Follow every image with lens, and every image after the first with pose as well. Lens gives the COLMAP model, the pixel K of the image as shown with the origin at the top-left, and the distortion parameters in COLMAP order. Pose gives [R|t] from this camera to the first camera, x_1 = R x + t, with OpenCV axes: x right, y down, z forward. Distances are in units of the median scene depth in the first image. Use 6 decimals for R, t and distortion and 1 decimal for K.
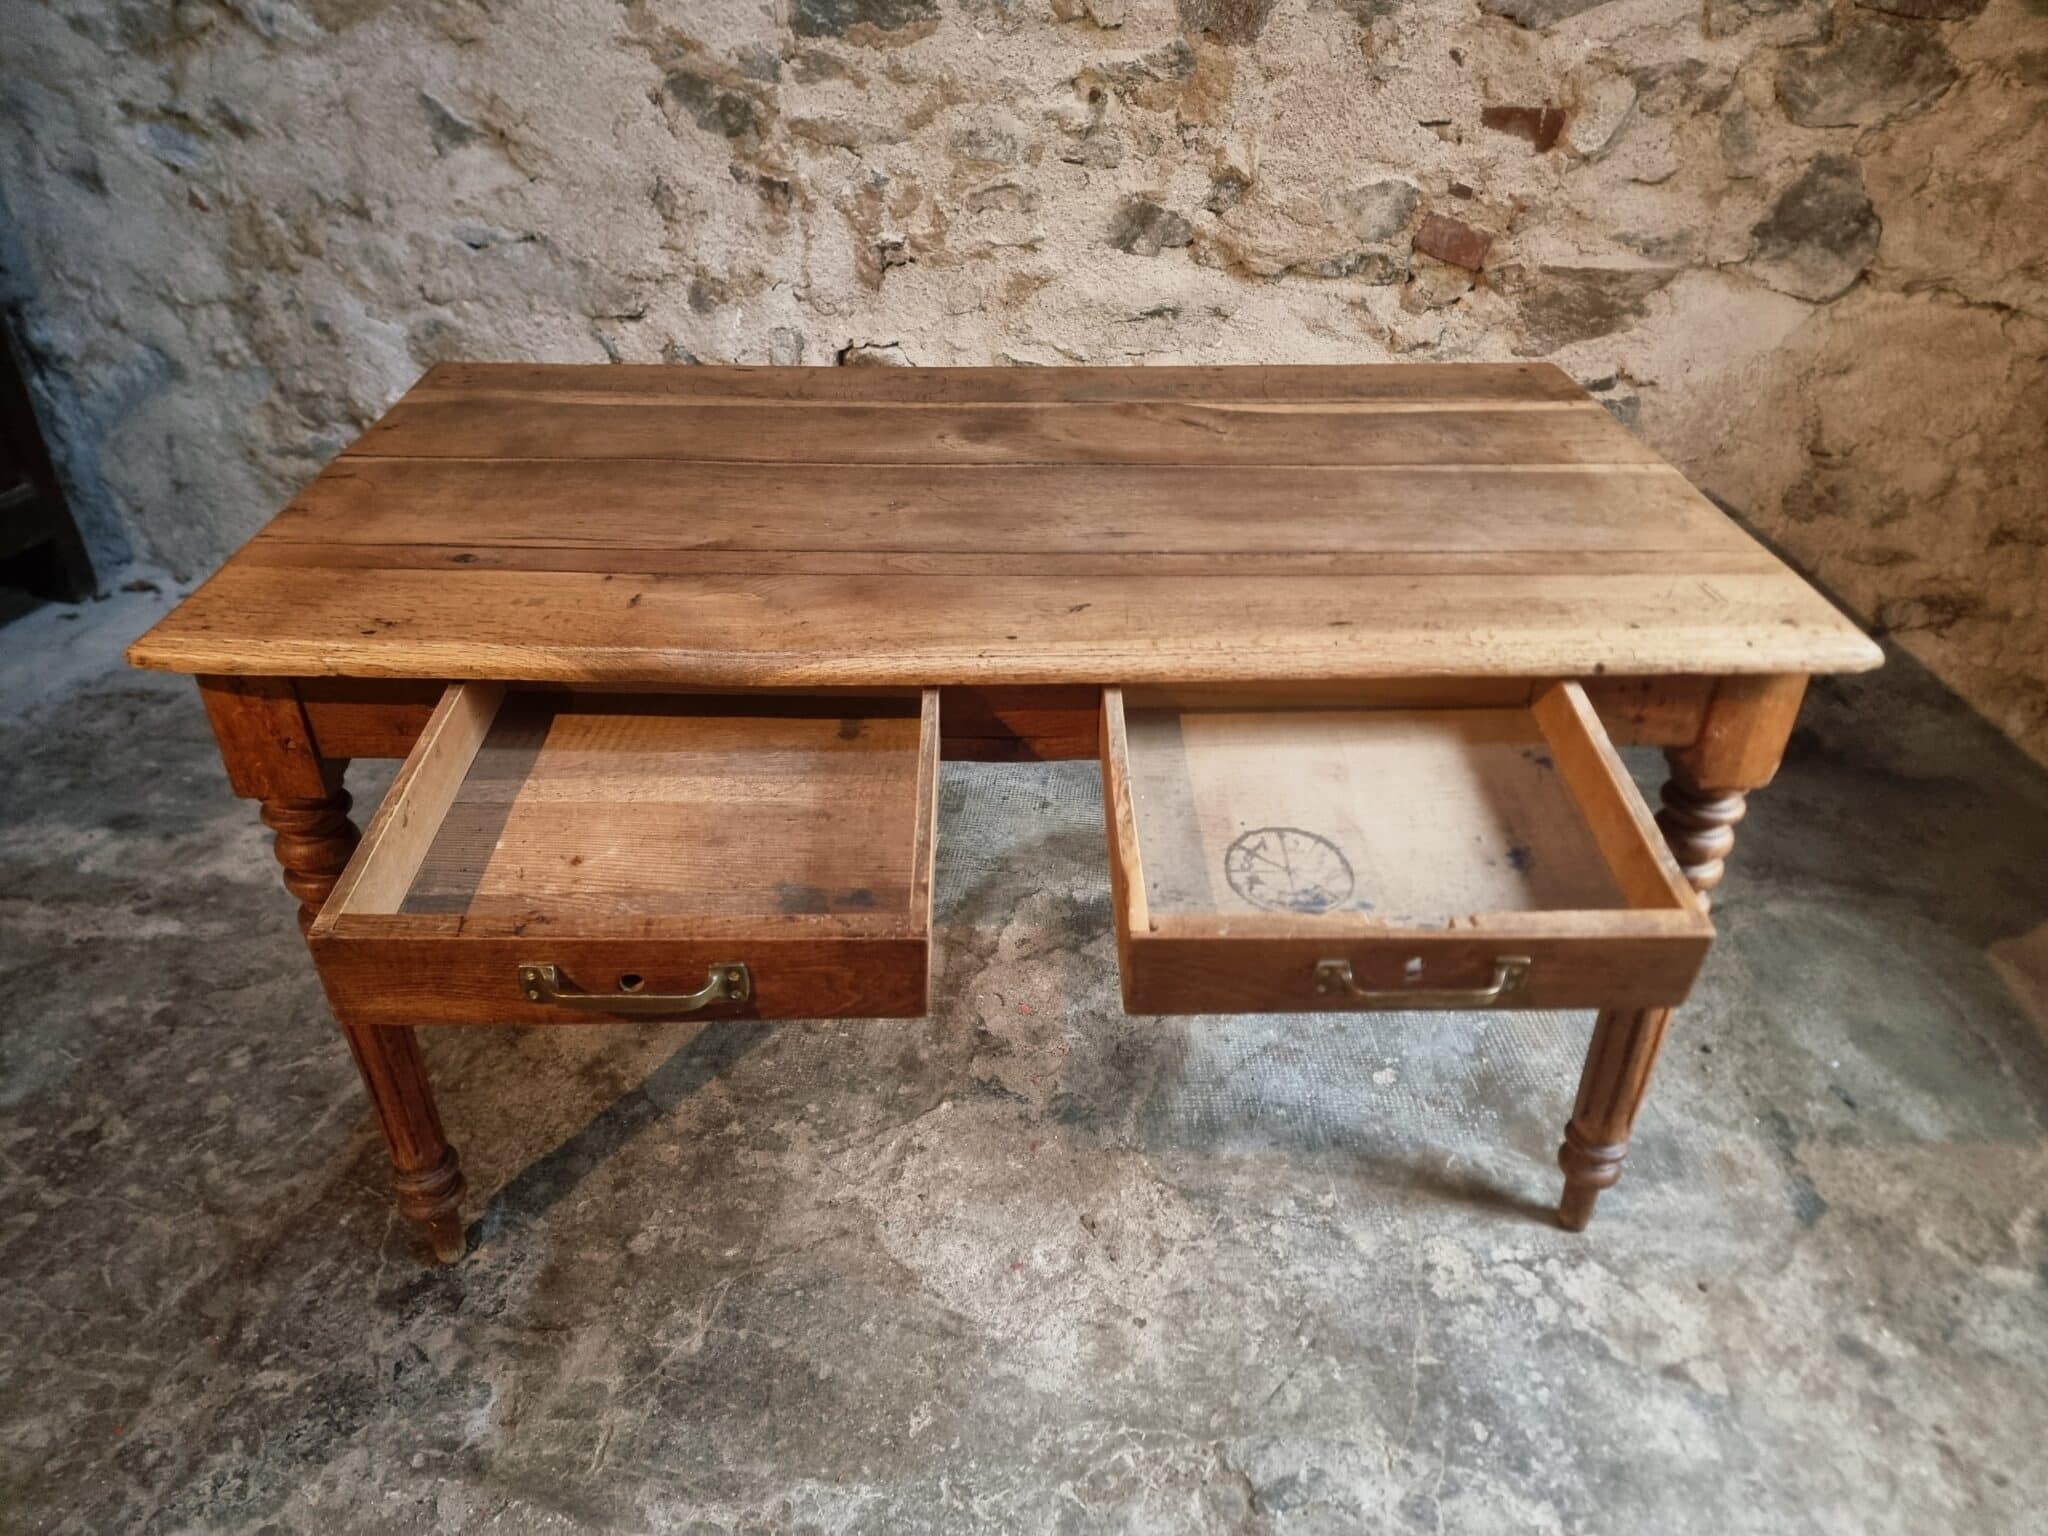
lens RADIAL K [[1432.2, 0, 1038.0], [0, 1432.2, 794.1], [0, 0, 1]] dist [0.071097, -0.068071]
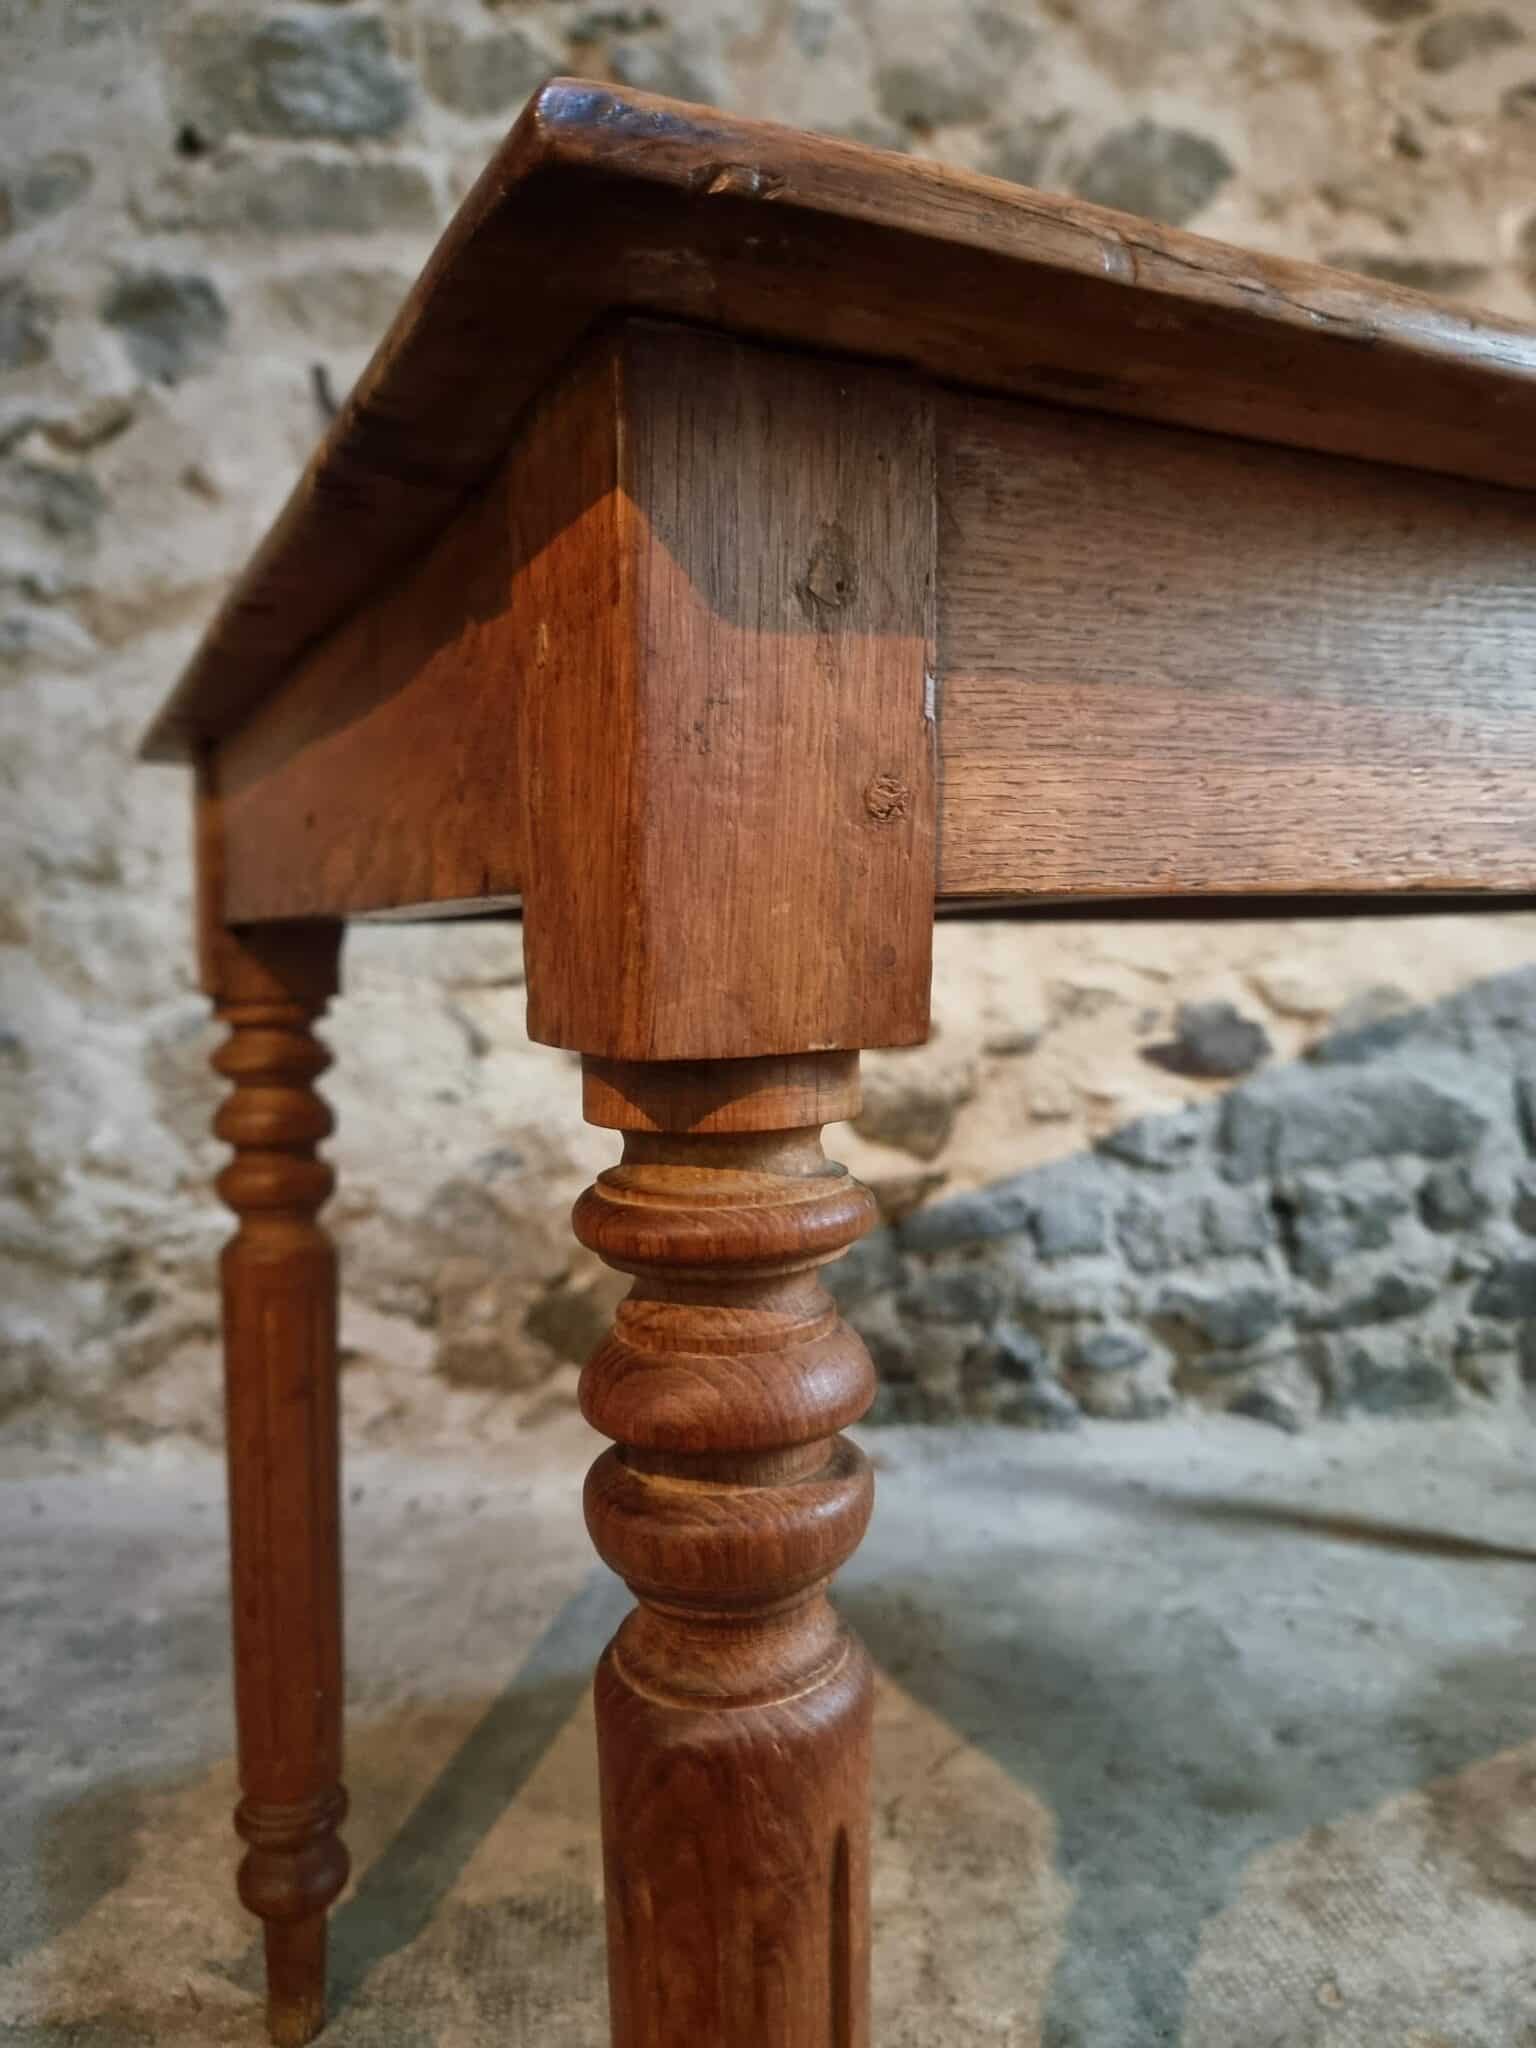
lens RADIAL K [[1470.1, 0, 772.8], [0, 1470.1, 1021.9], [0, 0, 1]] dist [0.046376, -0.063439]
pose [[0.976876, -0.047032, 0.208571, -0.347616], [0.145762, 0.860168, -0.488737, 0.056062], [-0.156420, 0.507837, 0.847133, 0.447676]]
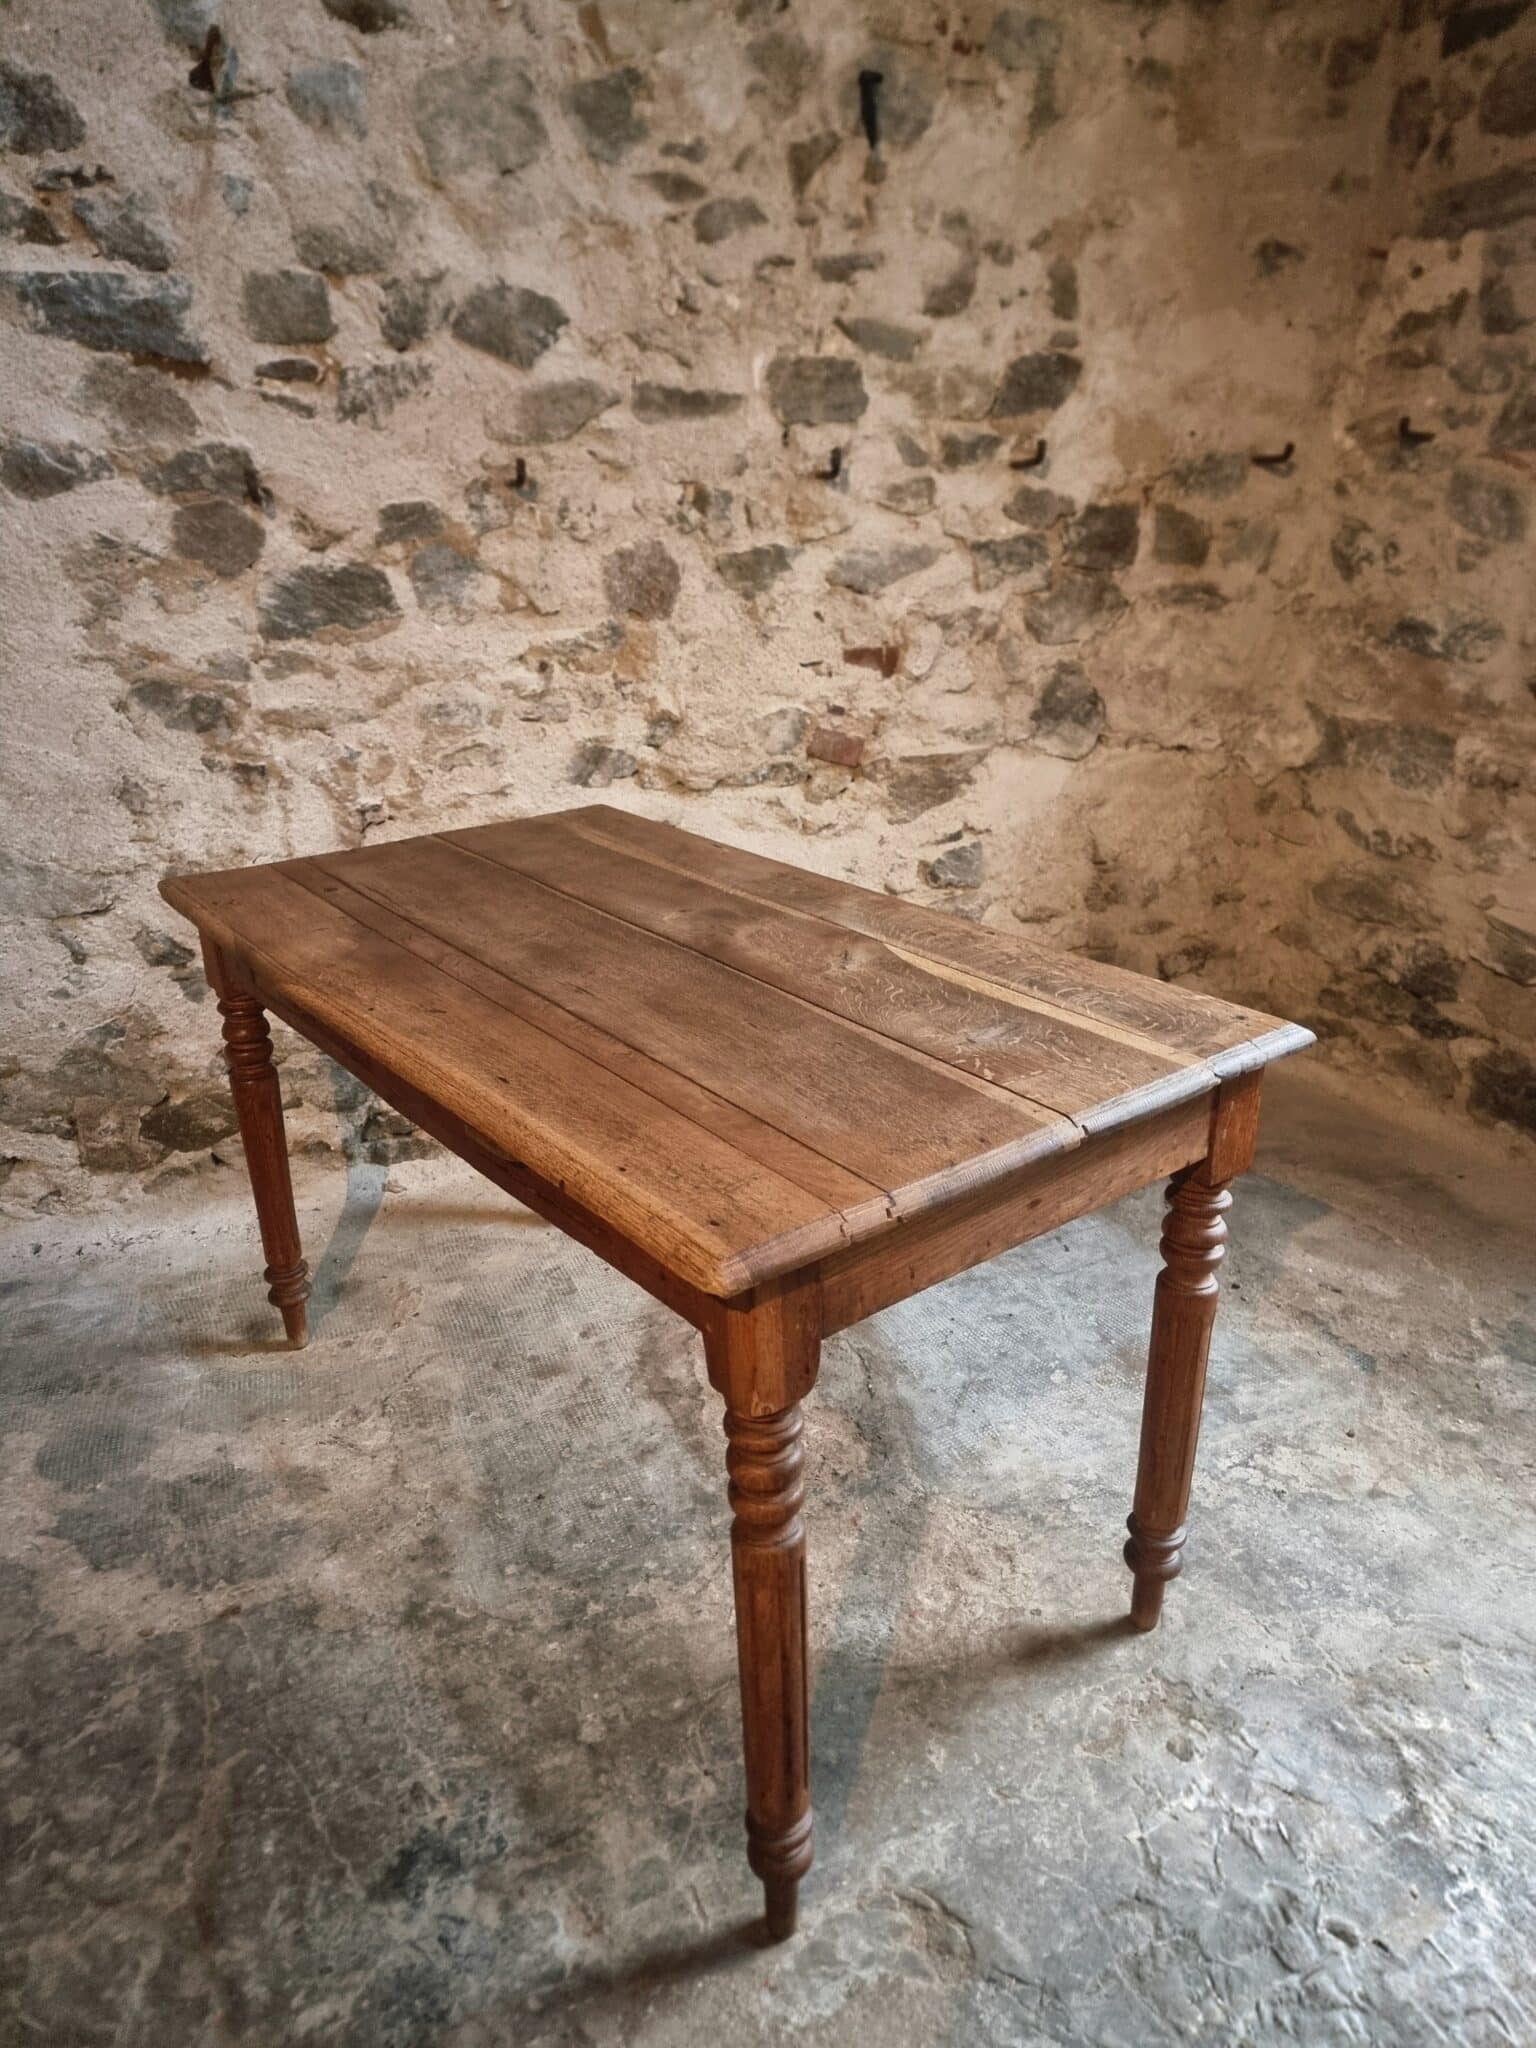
lens RADIAL K [[1435.5, 0, 761.0], [0, 1435.5, 1023.3], [0, 0, 1]] dist [0.085729, -0.079633]
pose [[0.882042, -0.194722, 0.429052, -0.366457], [0.278065, 0.950249, -0.140381, 0.011544], [-0.380371, 0.243126, 0.892305, -0.052111]]
